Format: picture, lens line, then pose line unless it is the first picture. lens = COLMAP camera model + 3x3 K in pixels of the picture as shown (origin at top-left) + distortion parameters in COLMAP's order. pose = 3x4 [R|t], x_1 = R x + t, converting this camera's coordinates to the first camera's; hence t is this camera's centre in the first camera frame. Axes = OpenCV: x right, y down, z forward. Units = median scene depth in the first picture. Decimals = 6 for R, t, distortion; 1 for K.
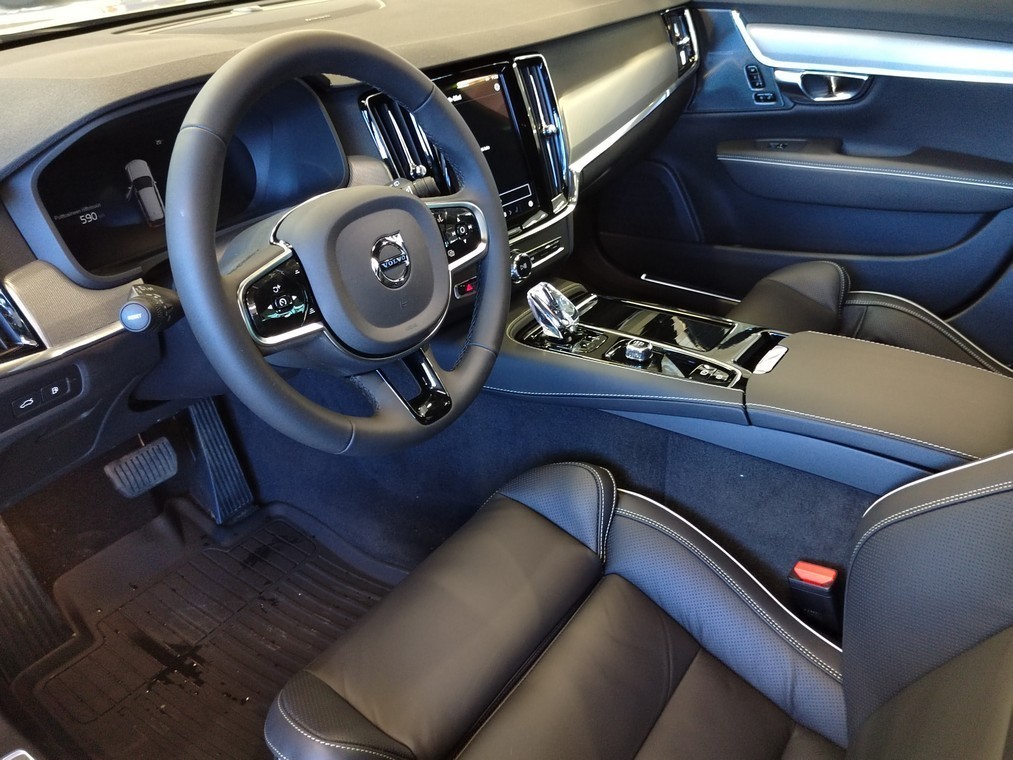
lens RADIAL K [[878.6, 0, 506.5], [0, 878.6, 380.0], [0, 0, 1]] dist [-0.004012, -0.003090]
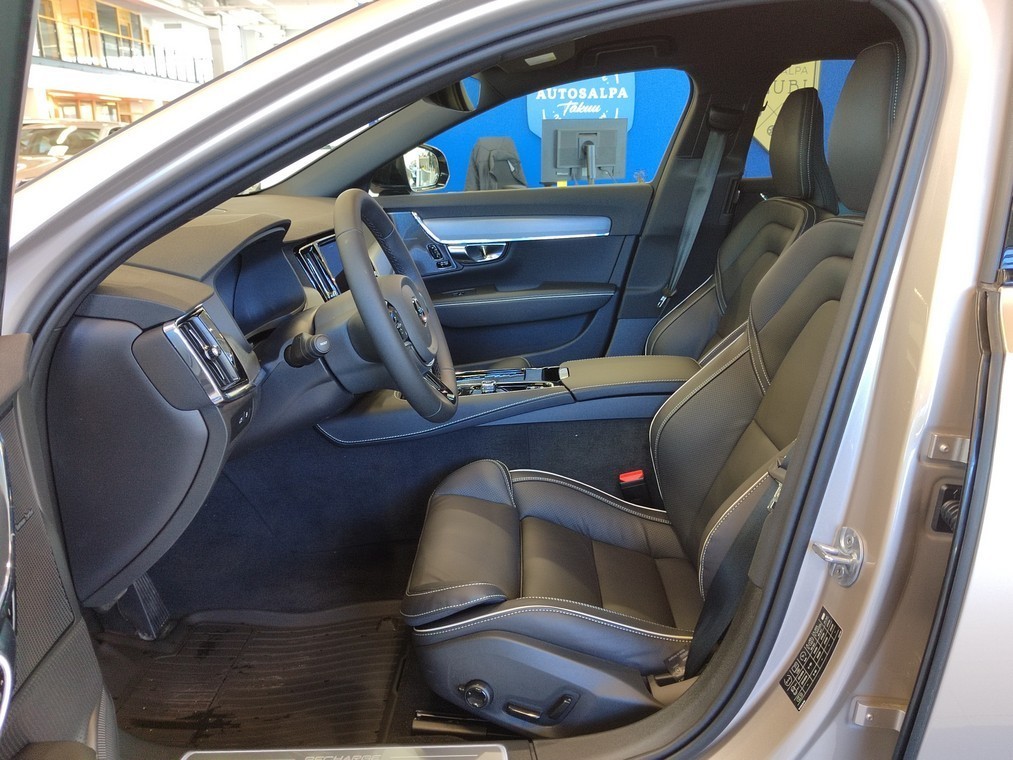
lens RADIAL K [[878.6, 0, 506.5], [0, 878.6, 380.0], [0, 0, 1]] dist [-0.004012, -0.003090]
pose [[0.826470, -0.151915, 0.542096, -0.489222], [0.297592, 0.935268, -0.191607, 0.193592], [-0.477897, 0.319681, 0.818180, -0.228986]]
